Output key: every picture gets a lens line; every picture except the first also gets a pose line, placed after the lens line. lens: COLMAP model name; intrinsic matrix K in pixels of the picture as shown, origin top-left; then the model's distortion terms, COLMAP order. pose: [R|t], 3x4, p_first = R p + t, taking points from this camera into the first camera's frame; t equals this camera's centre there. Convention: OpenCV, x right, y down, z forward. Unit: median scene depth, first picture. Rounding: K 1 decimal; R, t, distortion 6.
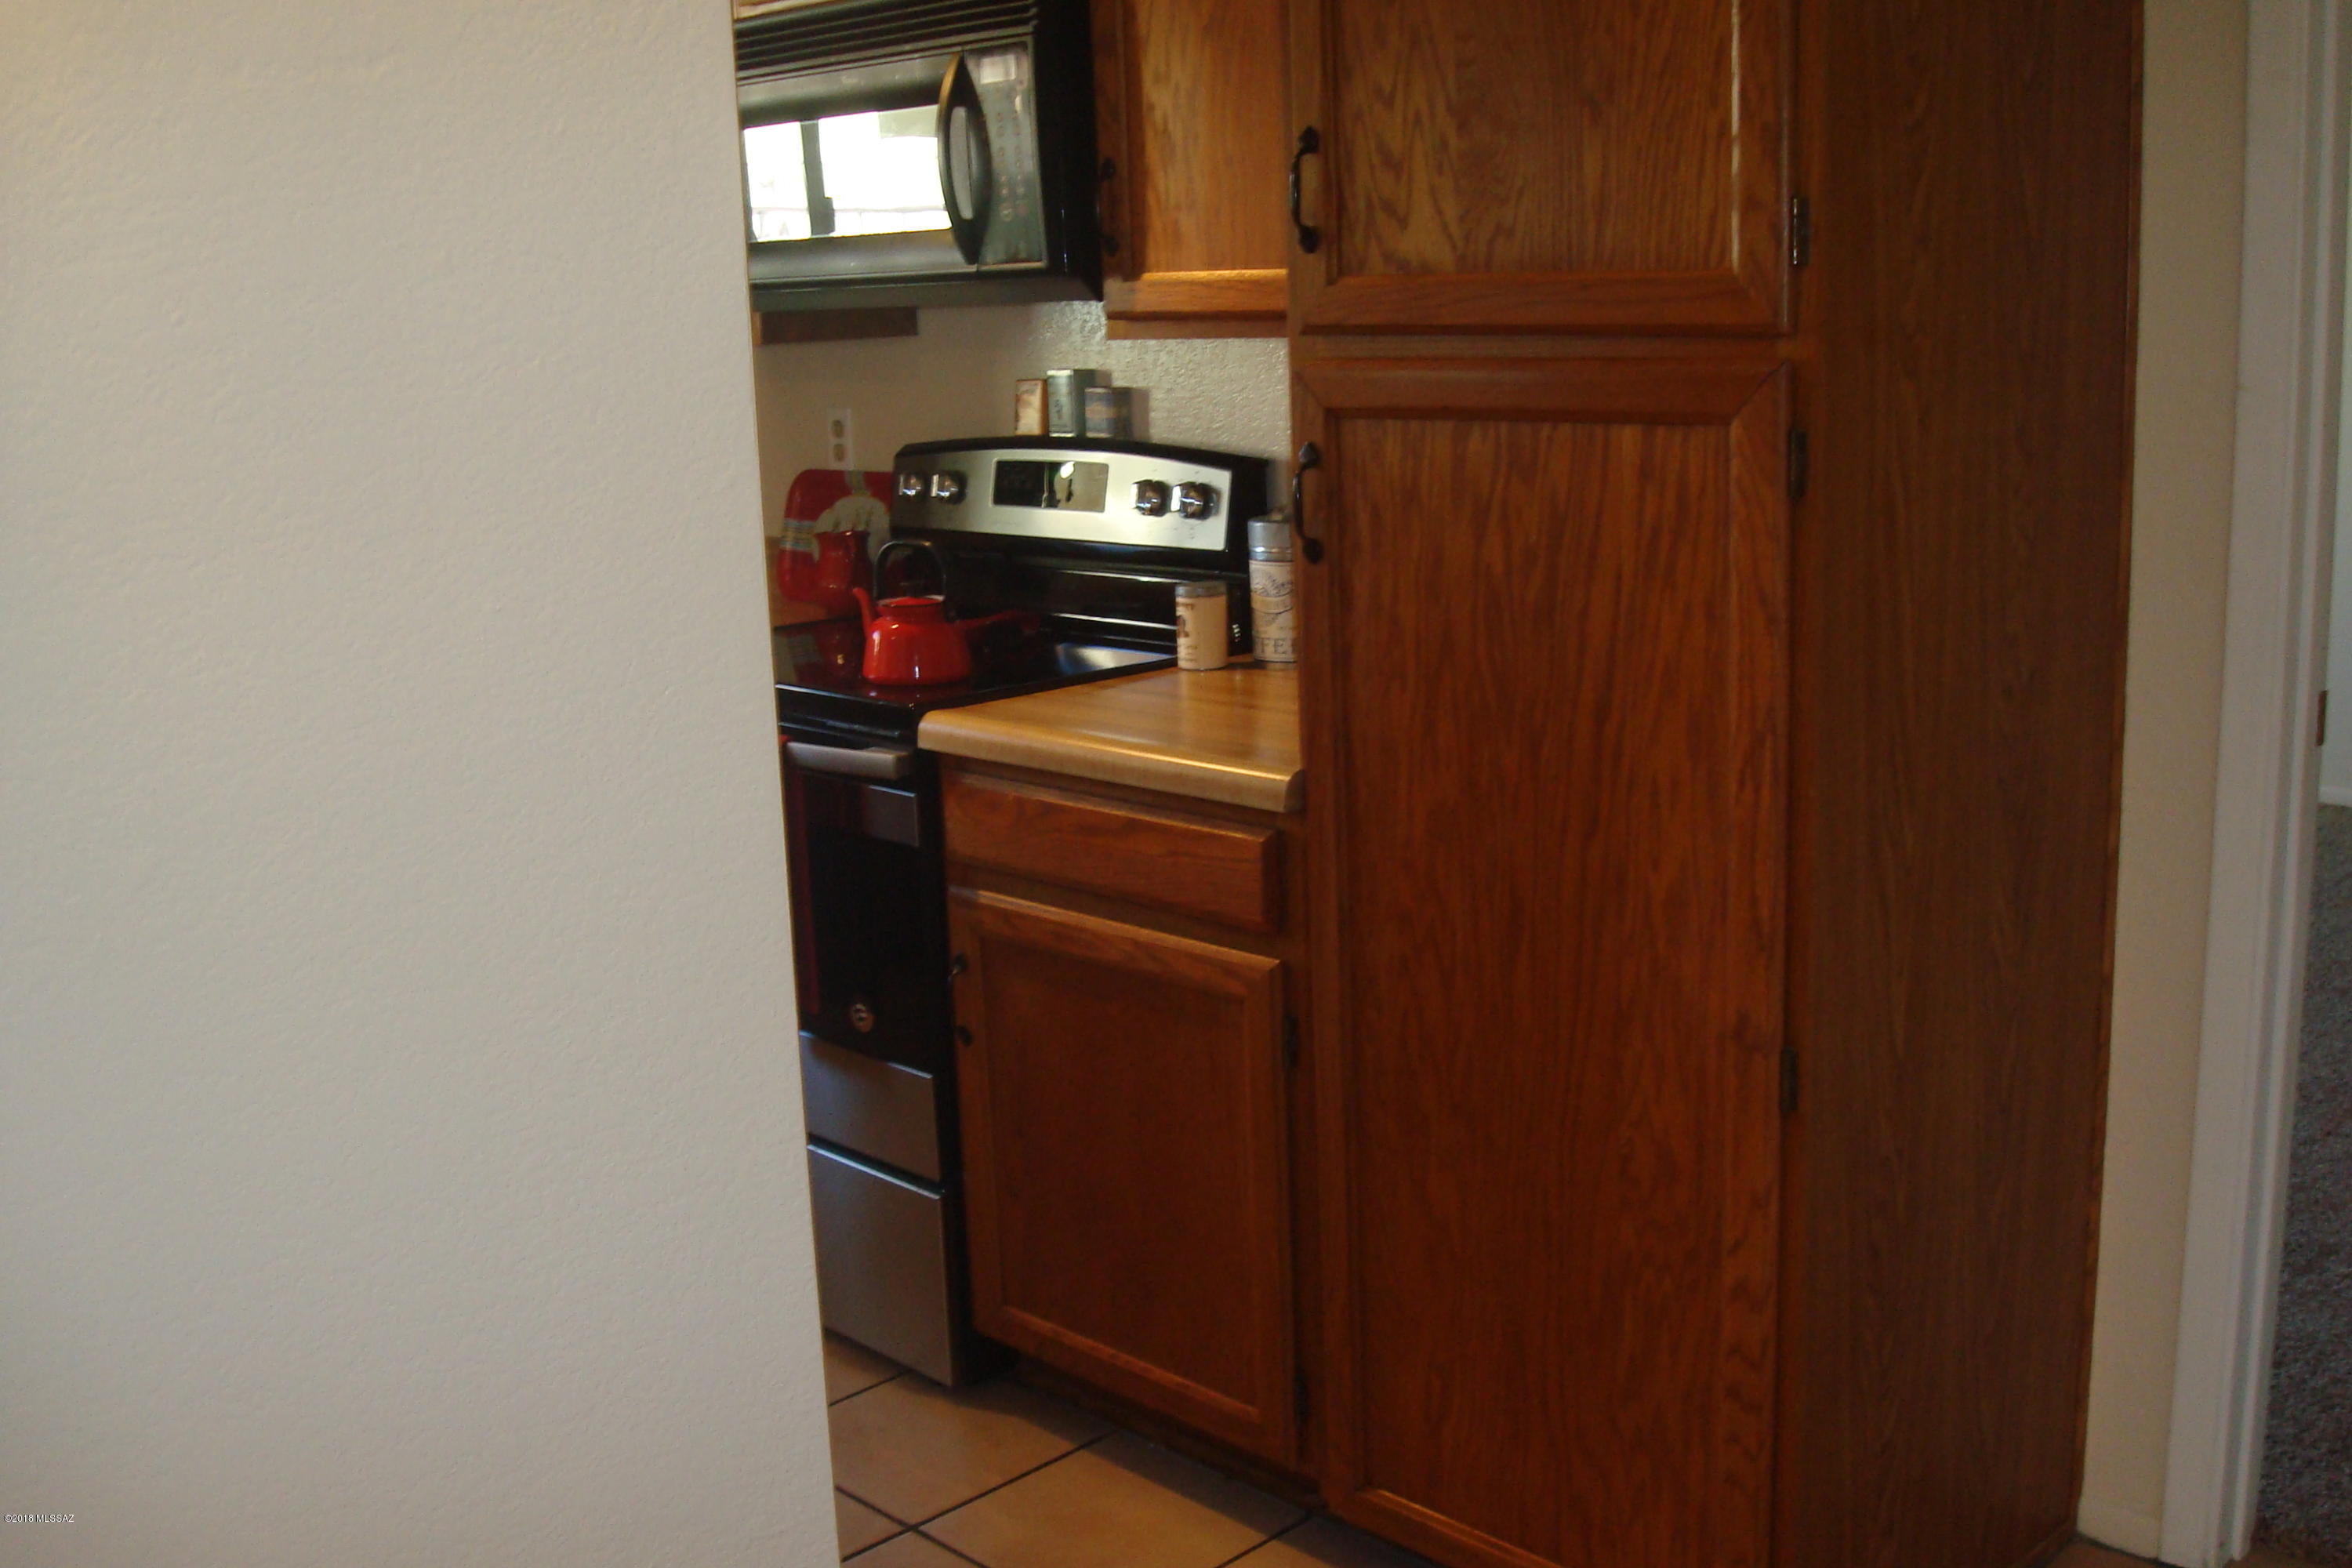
lens RADIAL K [[2441.7, 0, 1176.0], [0, 2441.7, 784.0], [0, 0, 1]] dist [-0.077596, -0.046050]
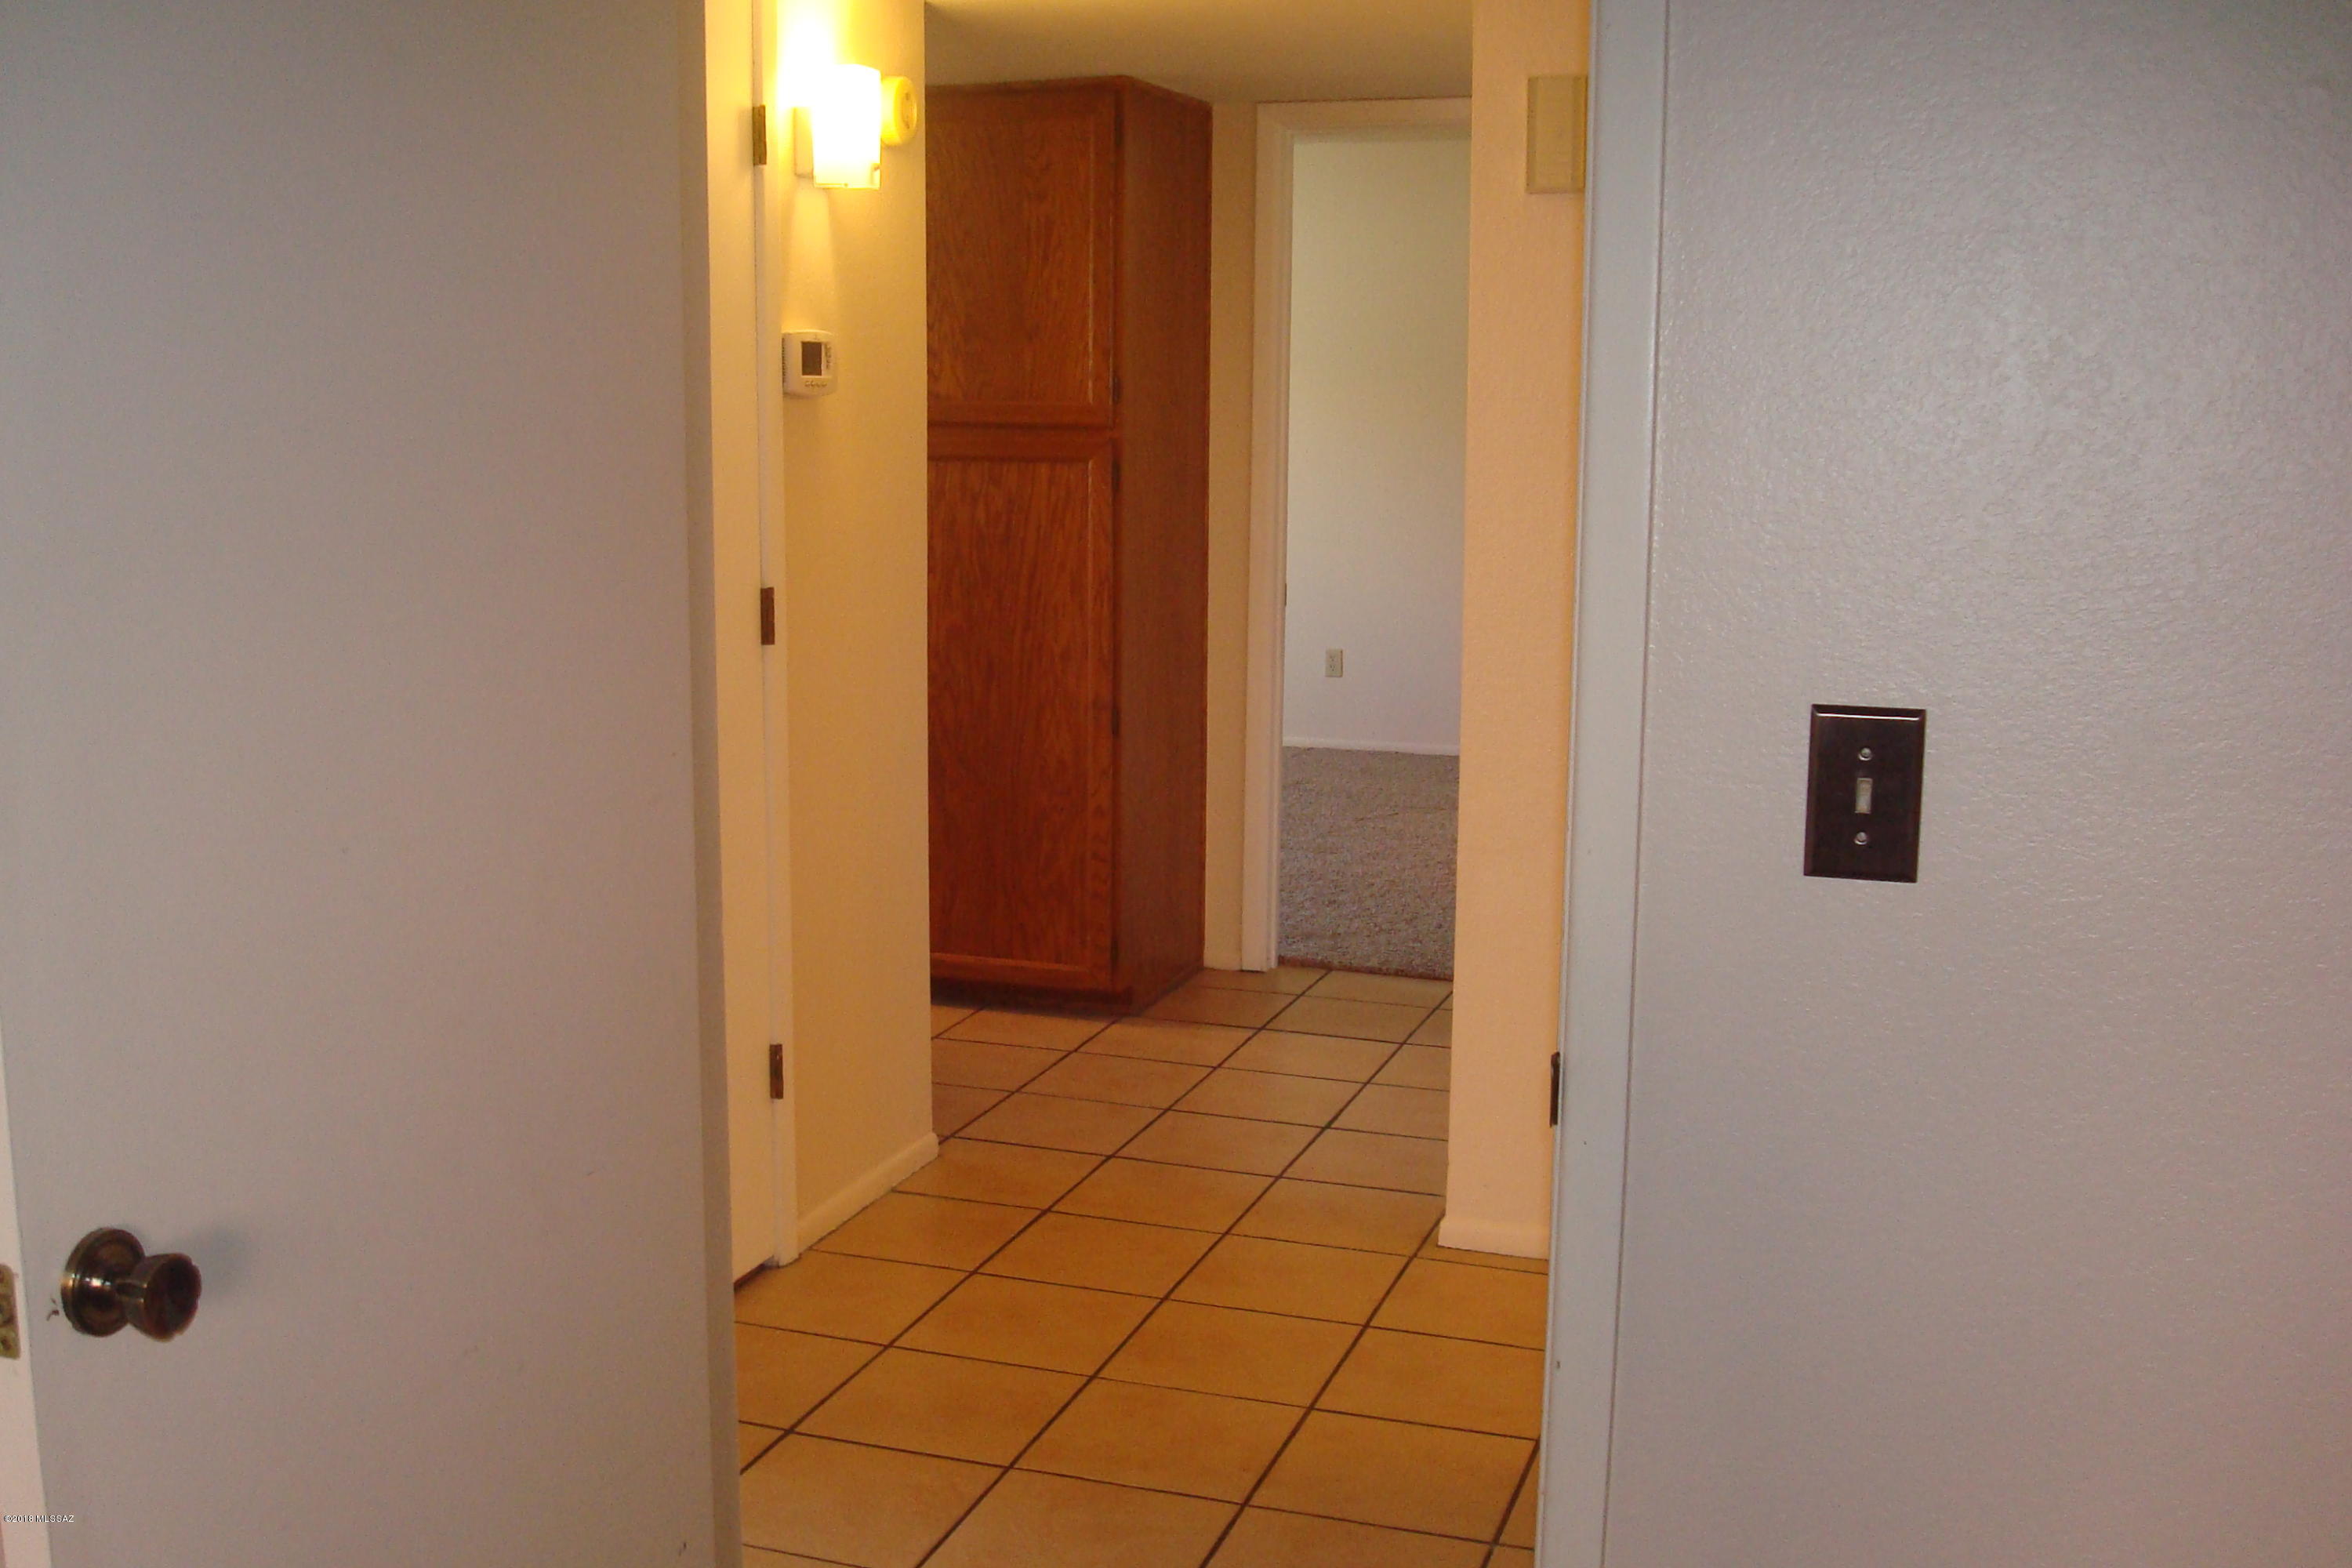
lens RADIAL K [[2441.7, 0, 1176.0], [0, 2441.7, 784.0], [0, 0, 1]] dist [-0.077596, -0.046050]
pose [[0.895063, -0.031056, 0.444857, -0.605026], [0.053680, 0.997822, -0.038344, 0.211869], [-0.442697, 0.058200, 0.894781, -0.955451]]
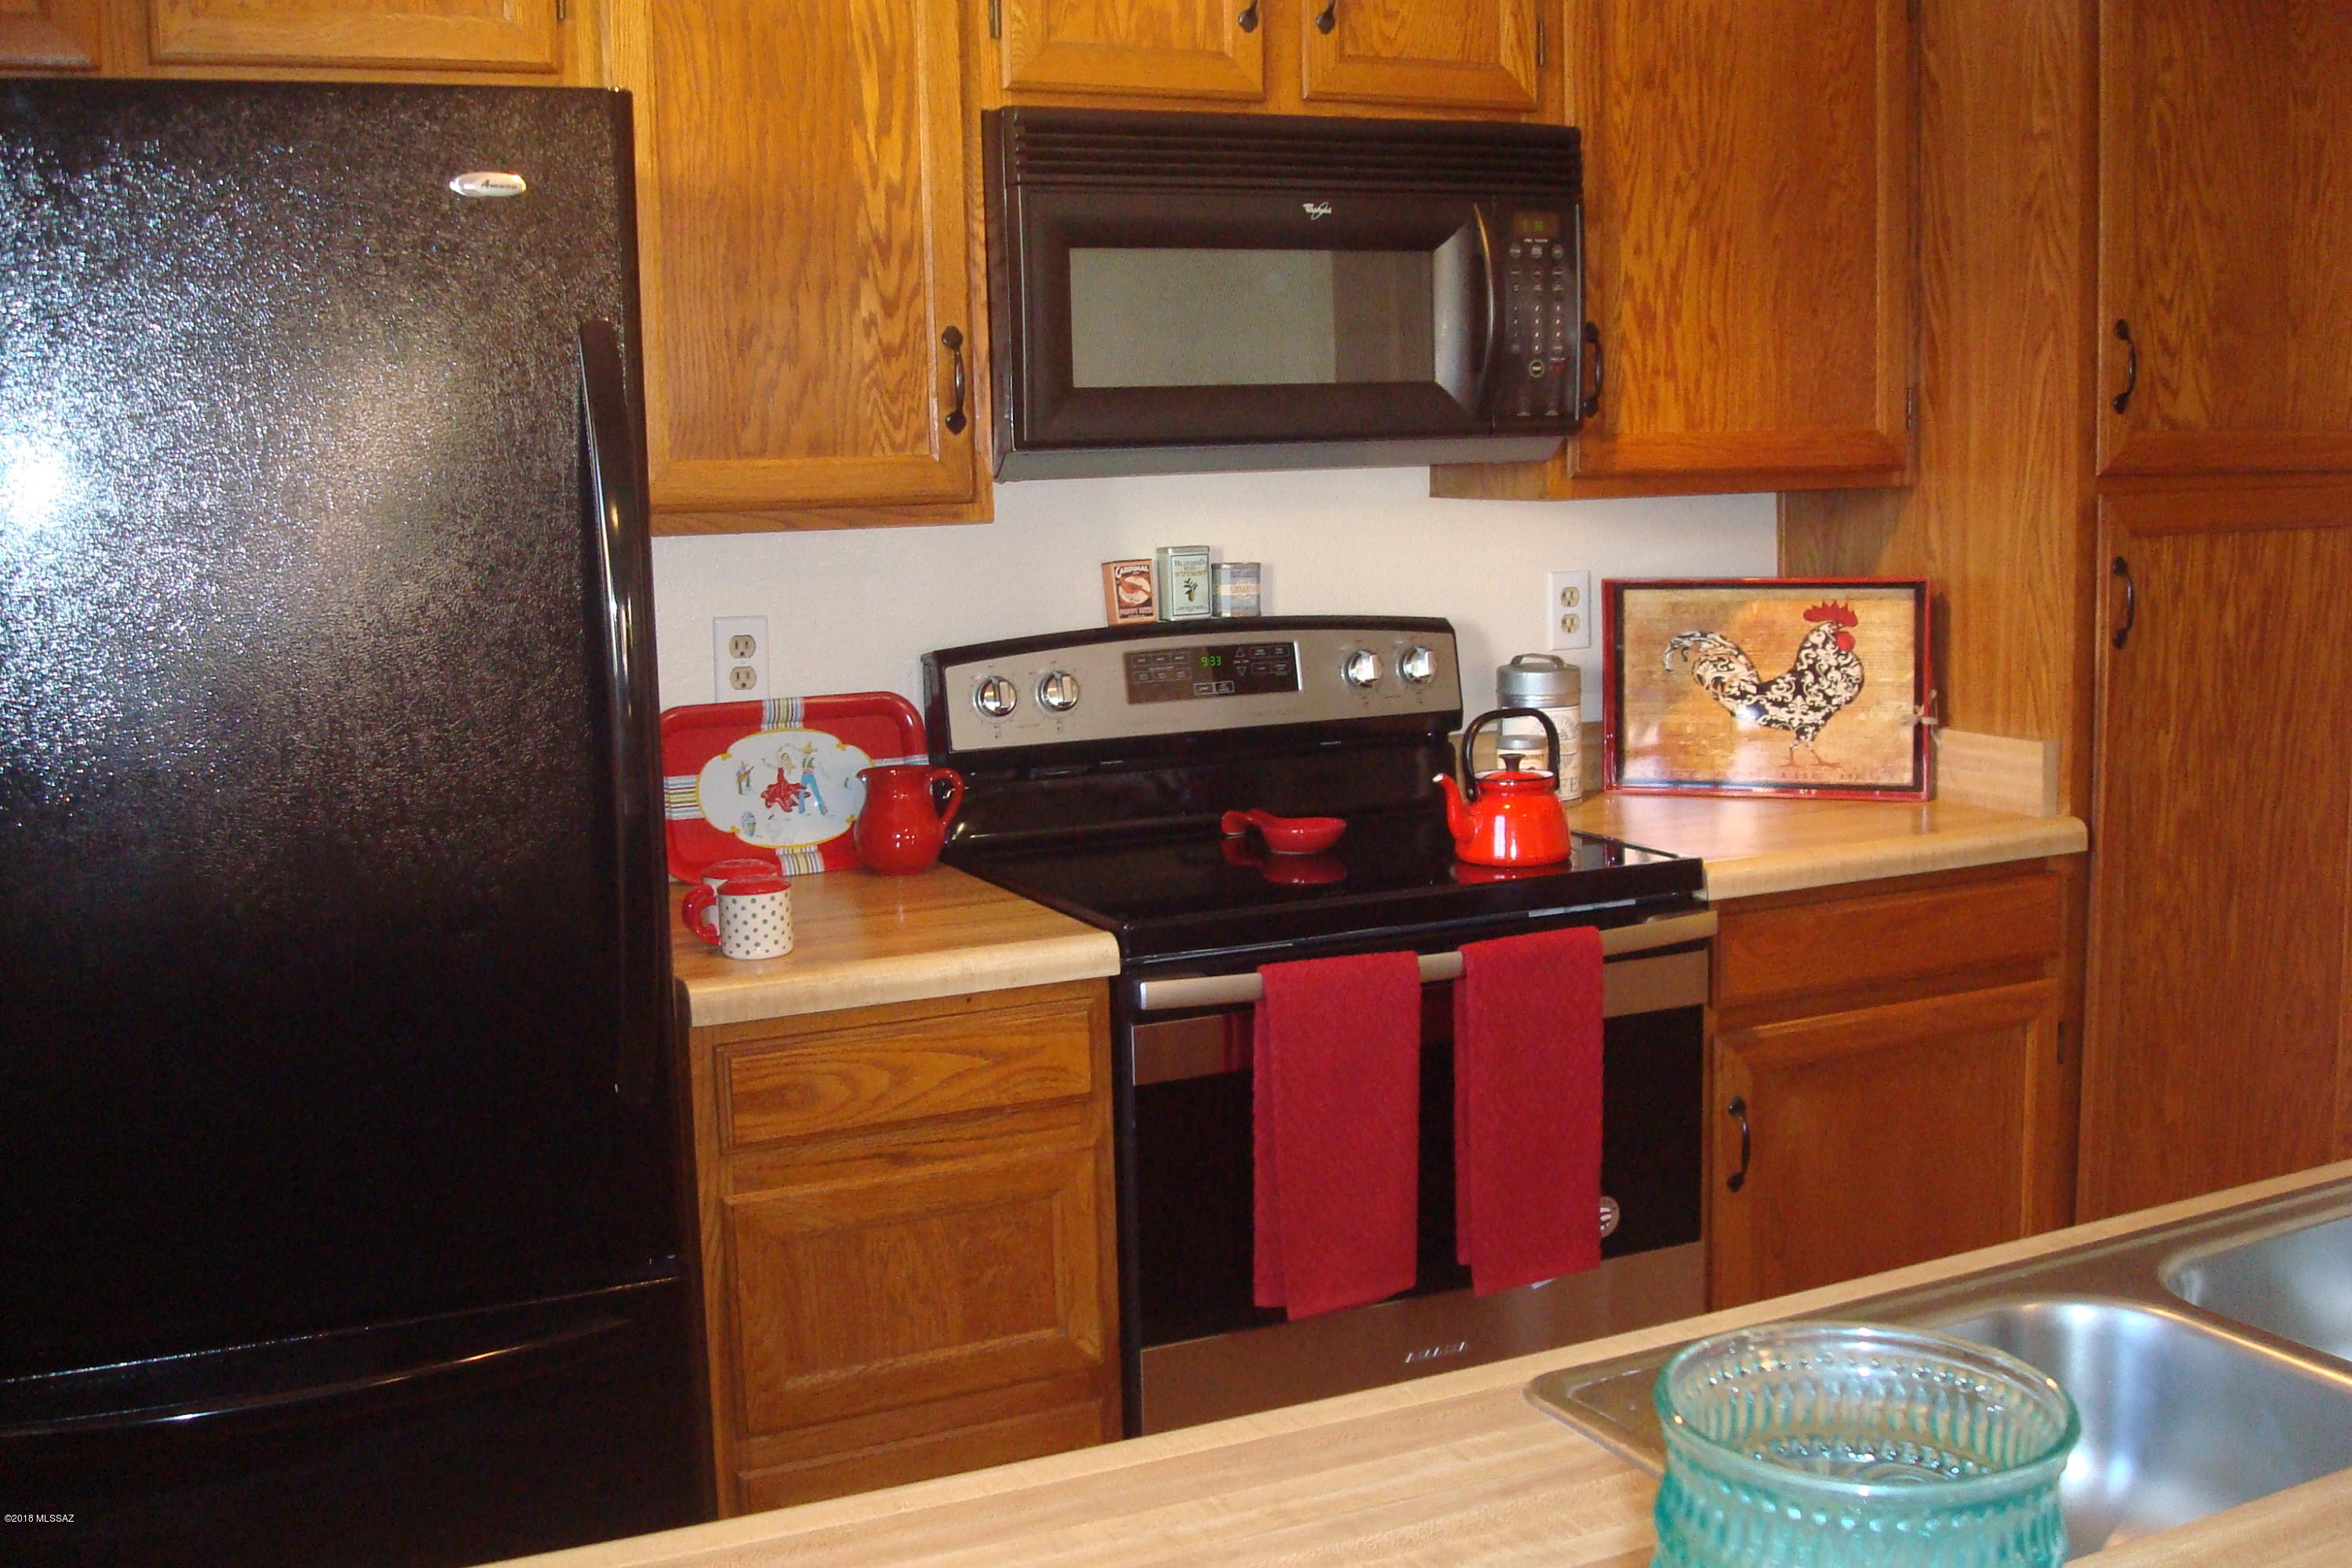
lens RADIAL K [[2441.7, 0, 1176.0], [0, 2441.7, 784.0], [0, 0, 1]] dist [-0.077596, -0.046050]
pose [[0.323164, -0.101317, 0.940904, -1.101889], [0.209034, 0.977336, 0.033445, -0.139848], [-0.922968, 0.185873, 0.337019, 0.866695]]
